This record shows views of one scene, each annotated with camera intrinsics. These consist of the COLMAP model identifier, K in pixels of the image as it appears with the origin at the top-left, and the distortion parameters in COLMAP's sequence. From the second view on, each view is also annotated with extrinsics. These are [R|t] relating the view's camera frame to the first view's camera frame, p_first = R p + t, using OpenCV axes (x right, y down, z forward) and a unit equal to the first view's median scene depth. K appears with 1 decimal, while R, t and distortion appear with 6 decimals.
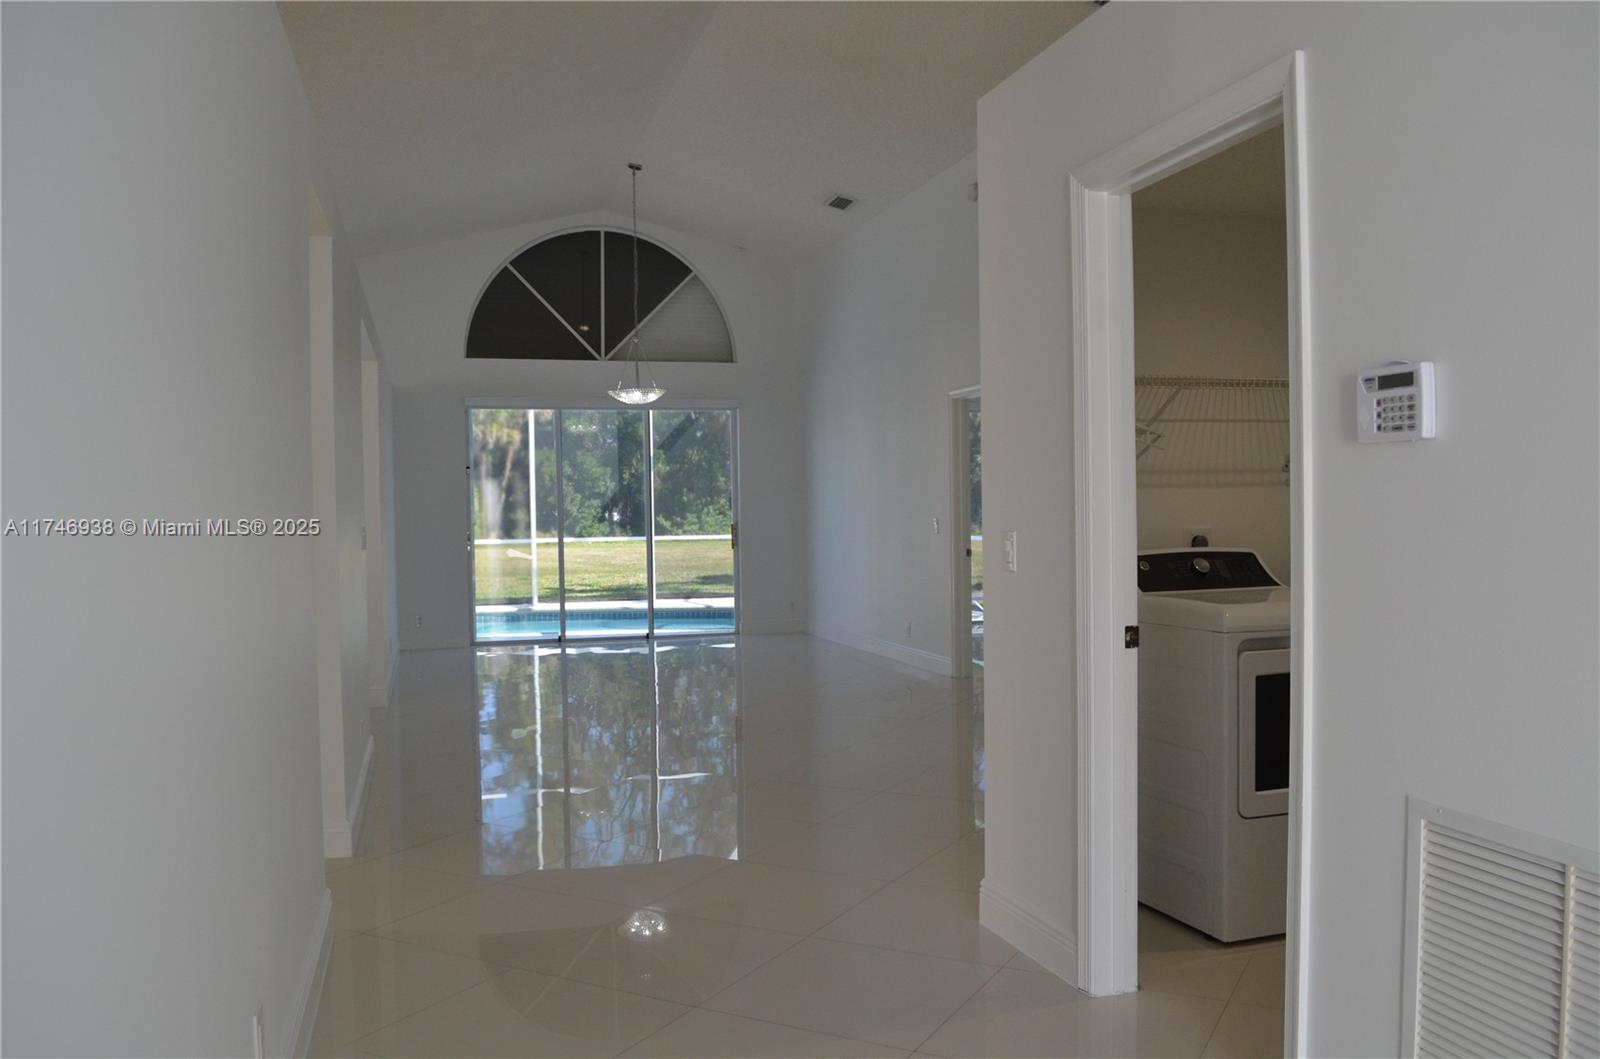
lens RADIAL K [[1258.1, 0, 791.5], [0, 1258.1, 526.8], [0, 0, 1]] dist [-0.082491, 0.004159]
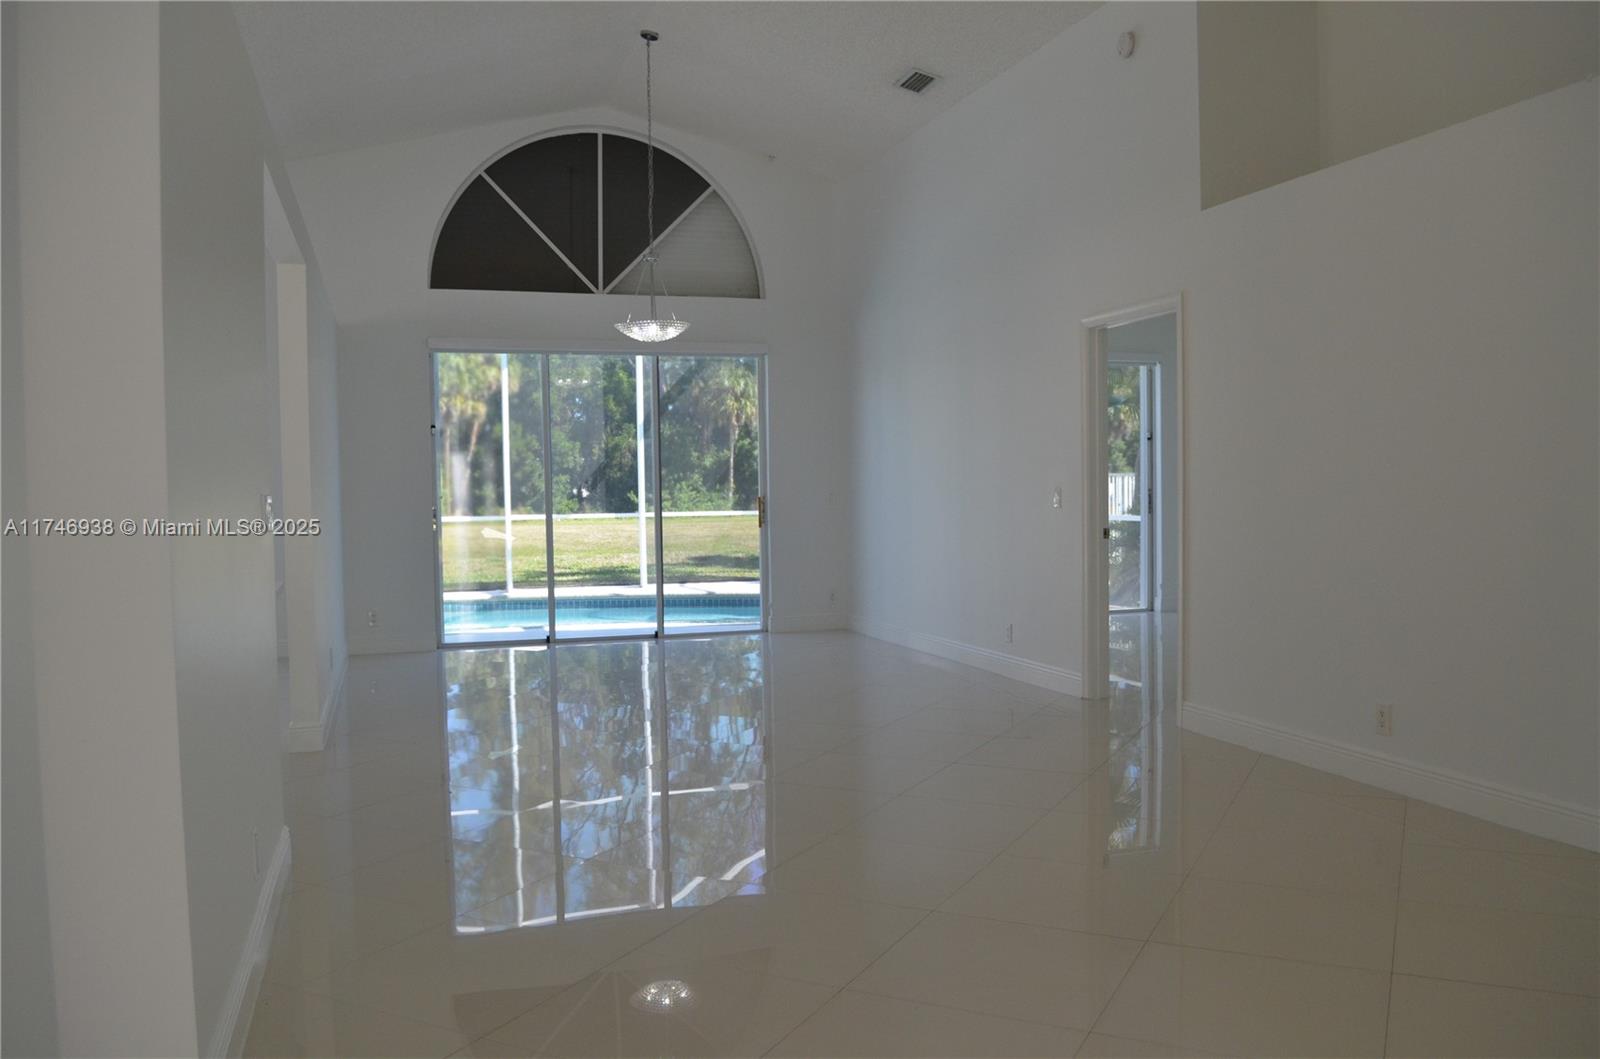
lens RADIAL K [[1258.1, 0, 795.1], [0, 1258.1, 542.1], [0, 0, 1]] dist [-0.082491, 0.004159]
pose [[0.999550, -0.000071, 0.030010, -0.039900], [-0.000842, 0.999537, 0.030423, 0.001858], [-0.029998, -0.030434, 0.999087, 0.149935]]
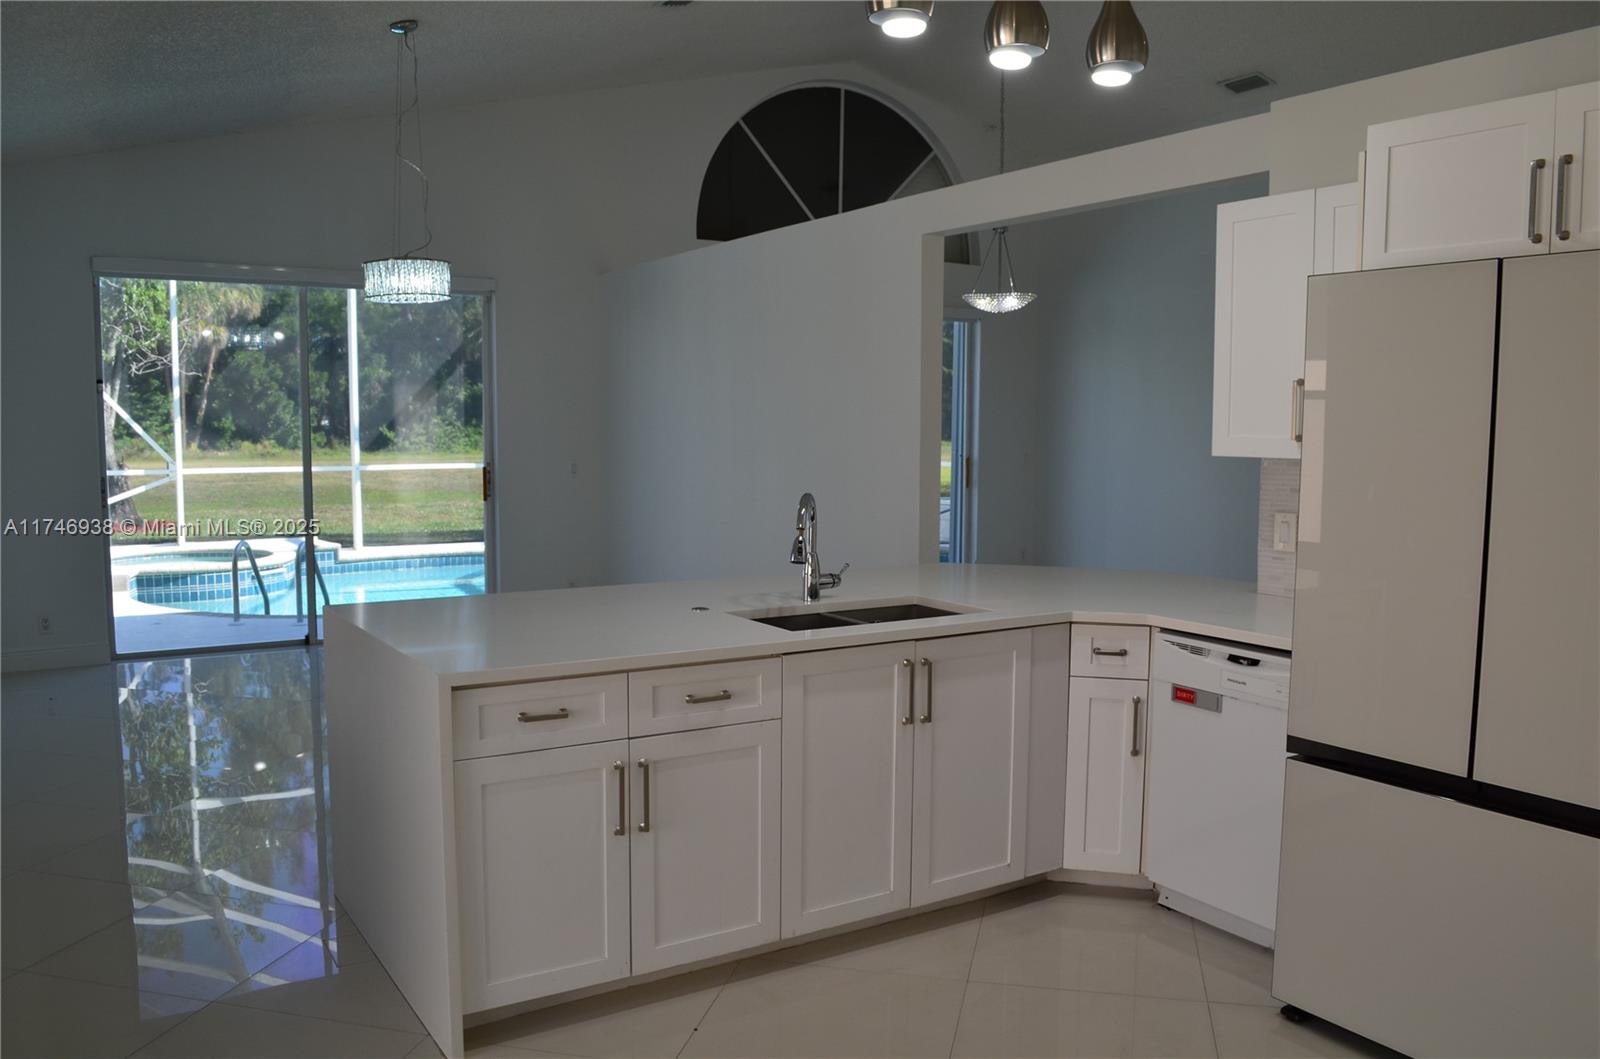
lens RADIAL K [[1258.1, 0, 831.9], [0, 1258.1, 505.2], [0, 0, 1]] dist [-0.082491, 0.004159]
pose [[0.955502, -0.000751, 0.294984, -0.315454], [-0.014779, 0.998619, 0.050416, -0.009171], [-0.294614, -0.052532, 0.954171, 0.183625]]
